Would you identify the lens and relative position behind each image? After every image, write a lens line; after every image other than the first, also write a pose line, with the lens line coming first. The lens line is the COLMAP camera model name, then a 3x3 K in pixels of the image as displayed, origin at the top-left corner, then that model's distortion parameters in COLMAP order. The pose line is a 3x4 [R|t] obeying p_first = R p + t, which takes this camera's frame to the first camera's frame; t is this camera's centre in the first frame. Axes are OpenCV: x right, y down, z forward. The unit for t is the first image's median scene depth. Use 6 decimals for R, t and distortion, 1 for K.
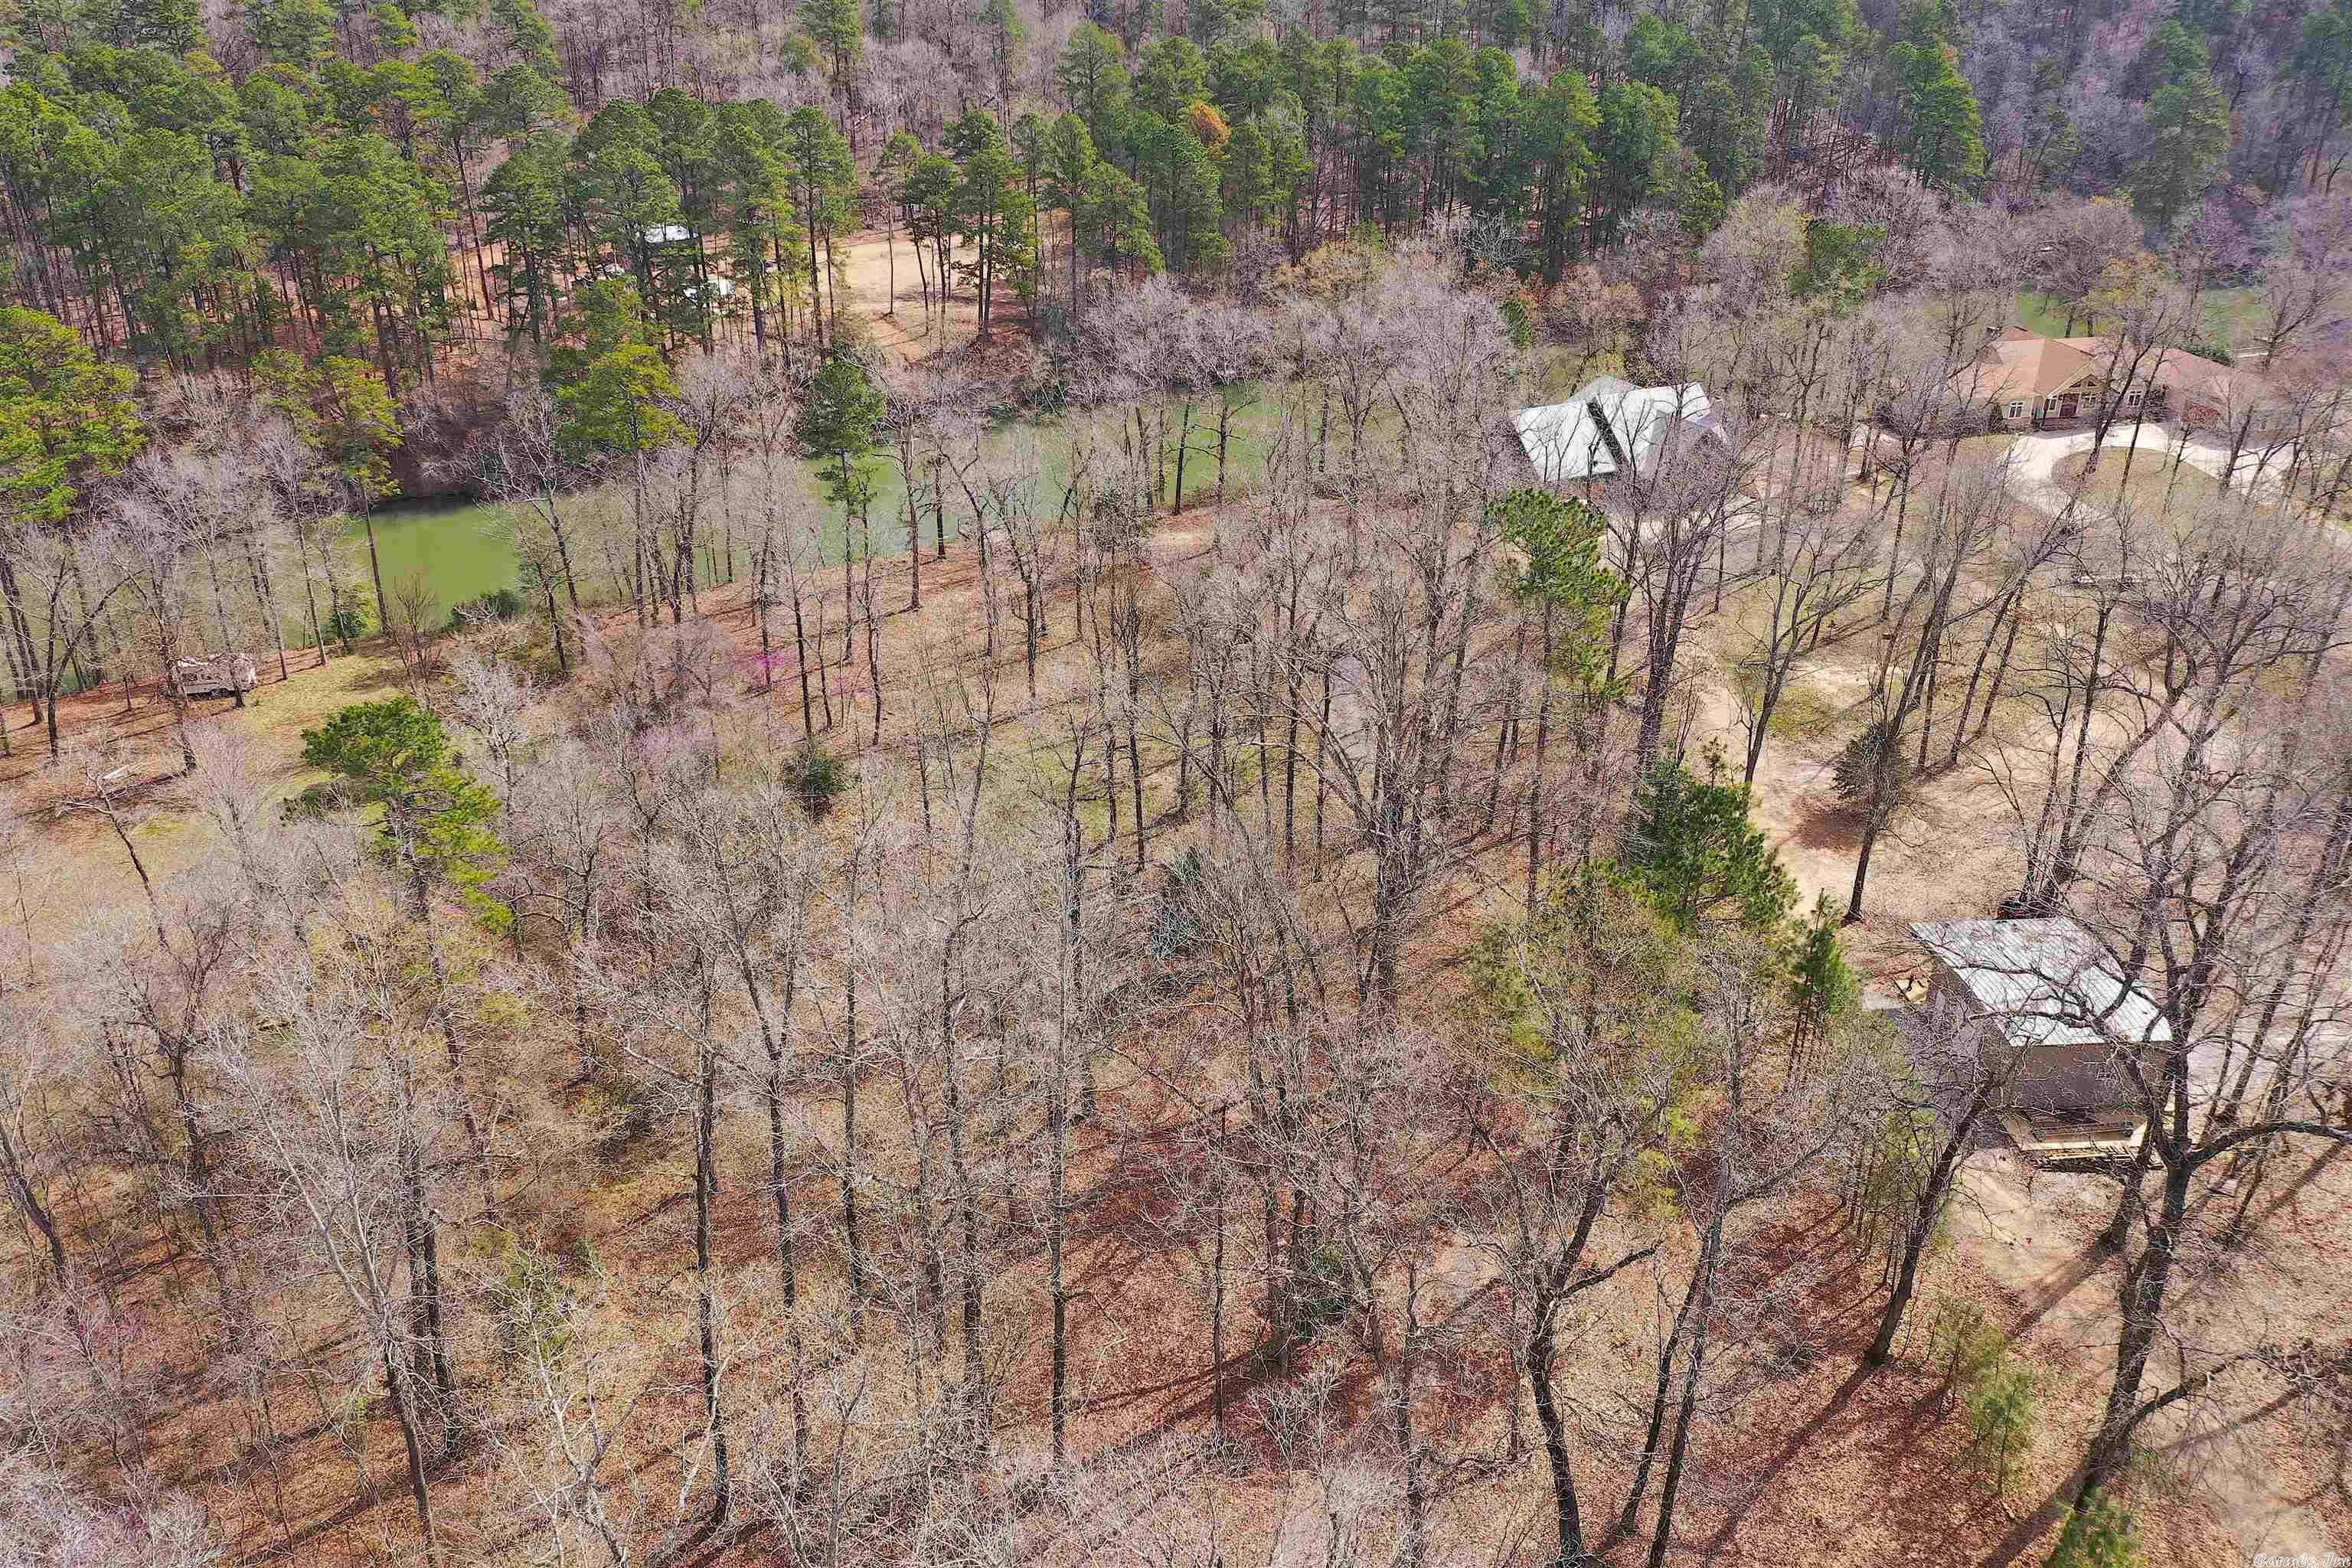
lens RADIAL K [[1980.2, 0, 1179.1], [0, 1980.2, 784.9], [0, 0, 1]] dist [0.056478, 0.002538]
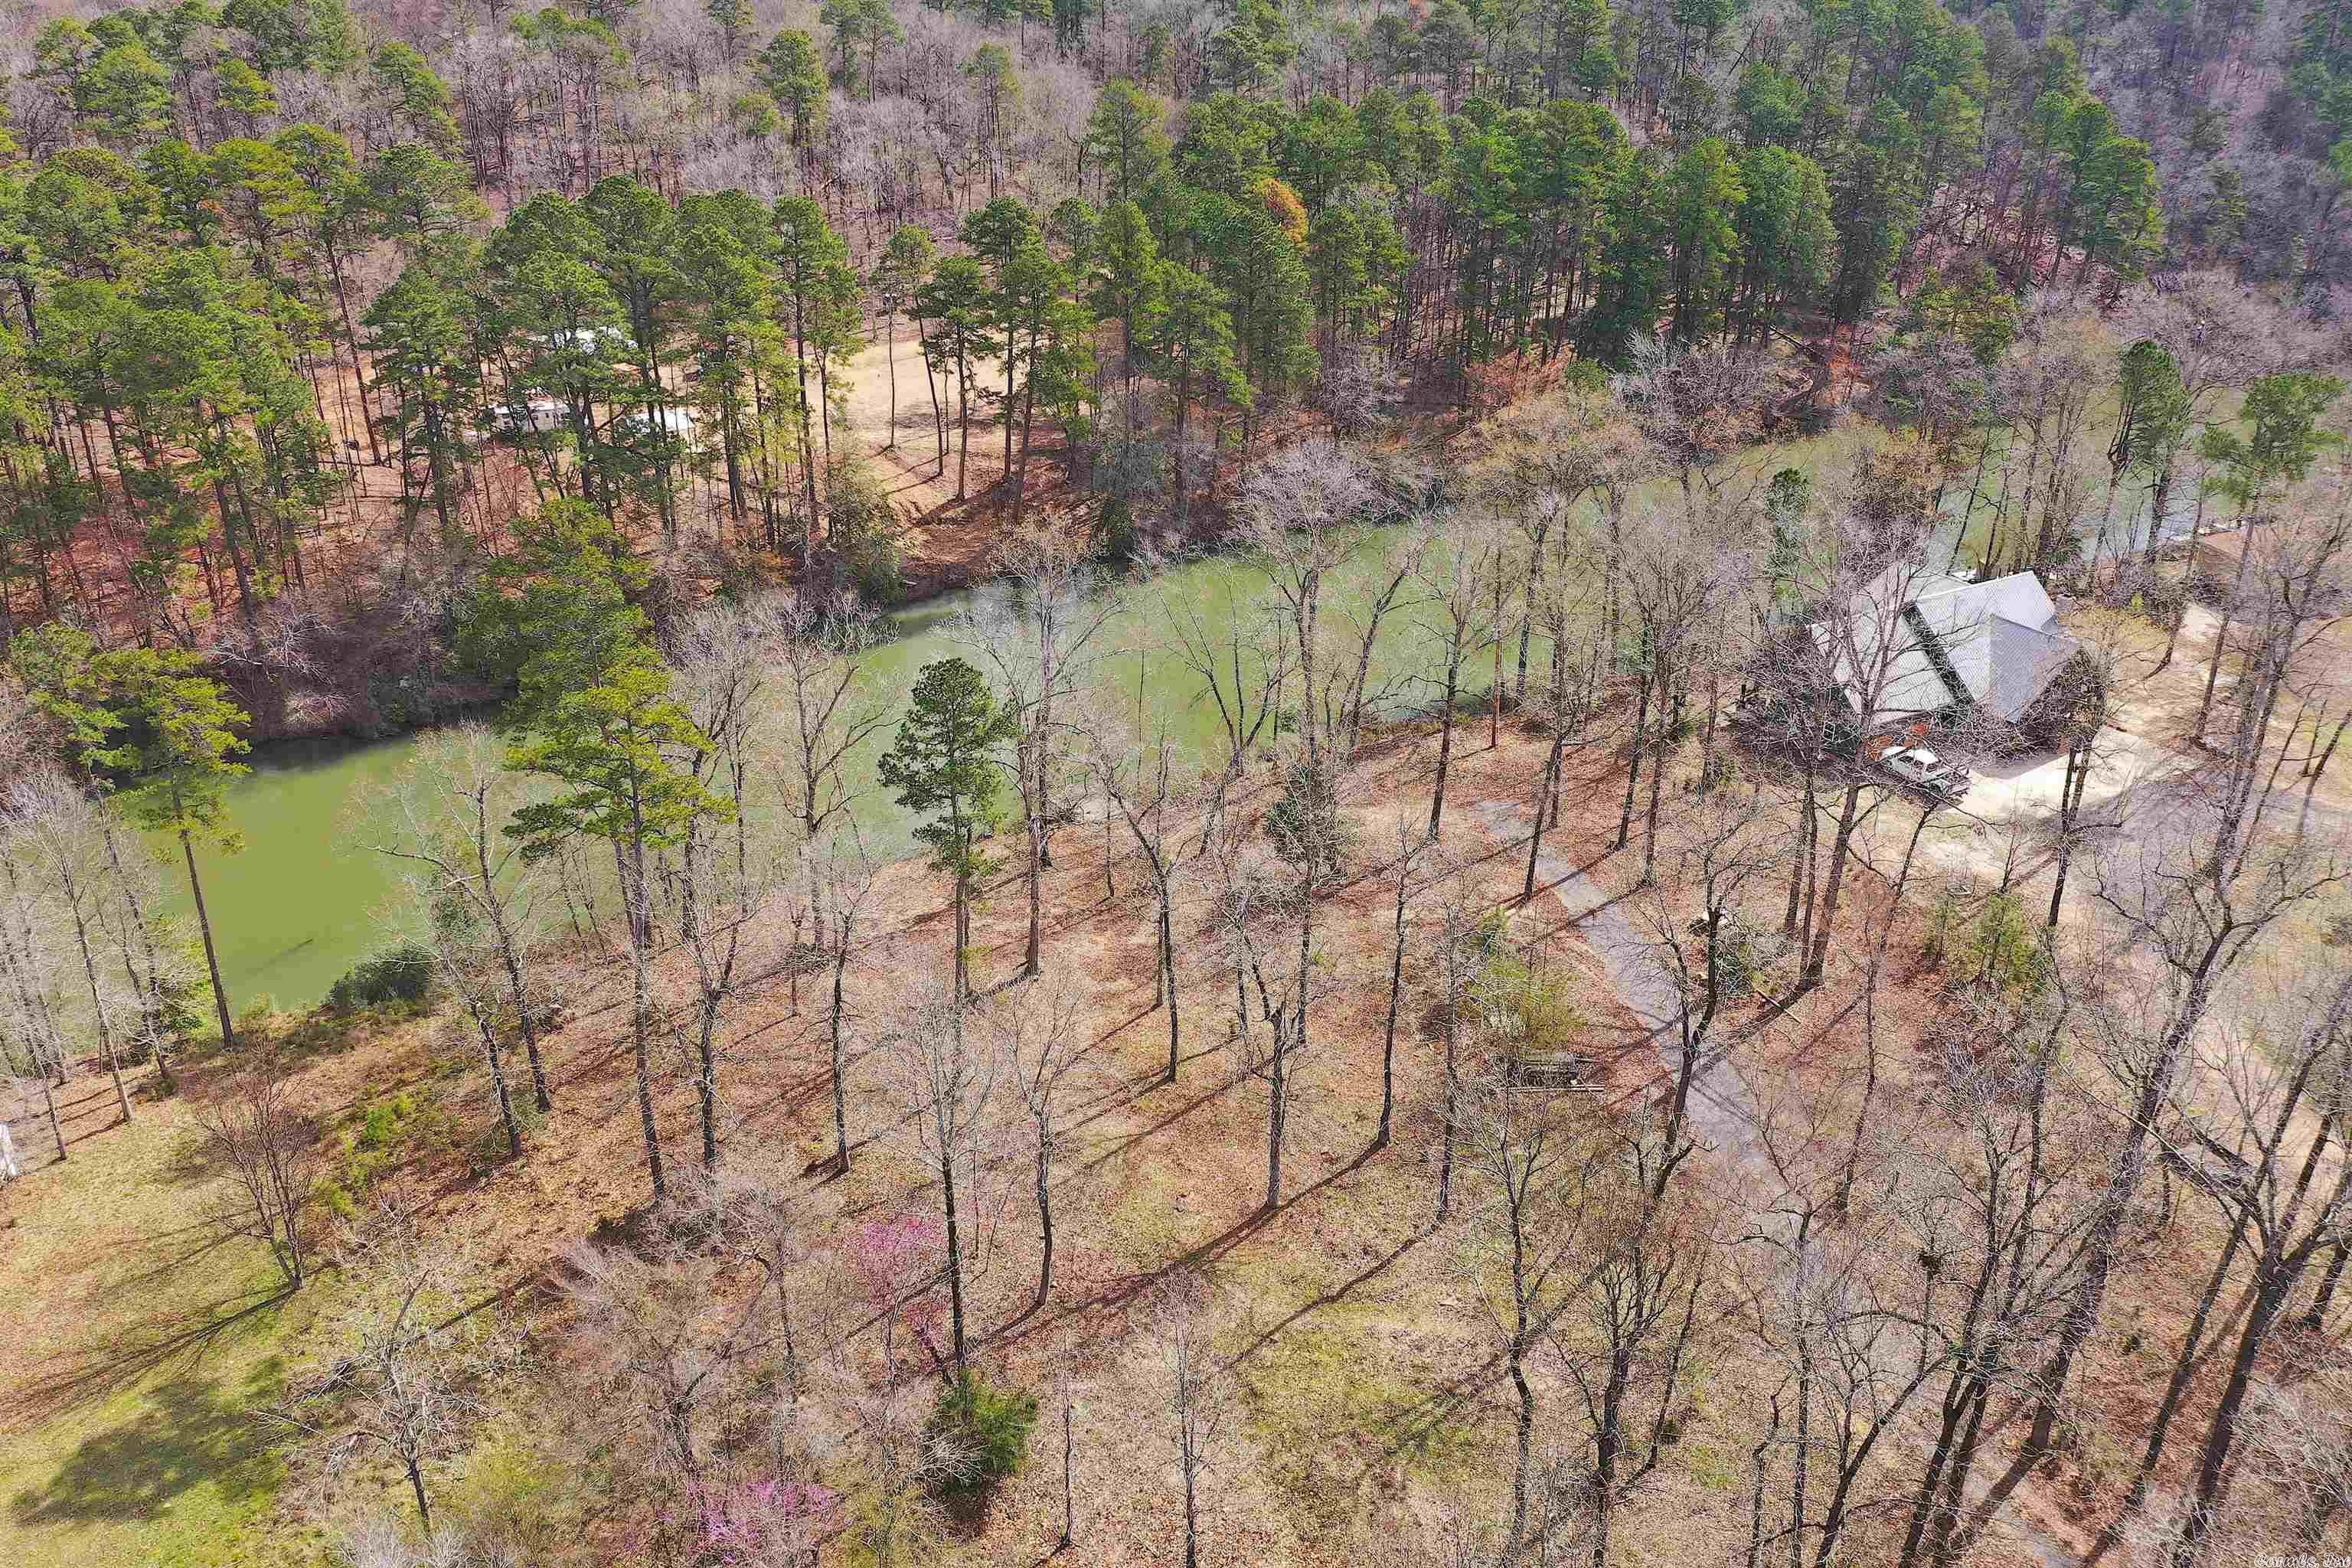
lens RADIAL K [[1906.4, 0, 1173.7], [0, 1906.4, 787.2], [0, 0, 1]] dist [0.041466, 0.000536]
pose [[0.998097, -0.024845, 0.056433, -0.083524], [0.024612, 0.999685, 0.004816, -0.107310], [-0.056535, -0.003418, 0.998395, 0.242300]]
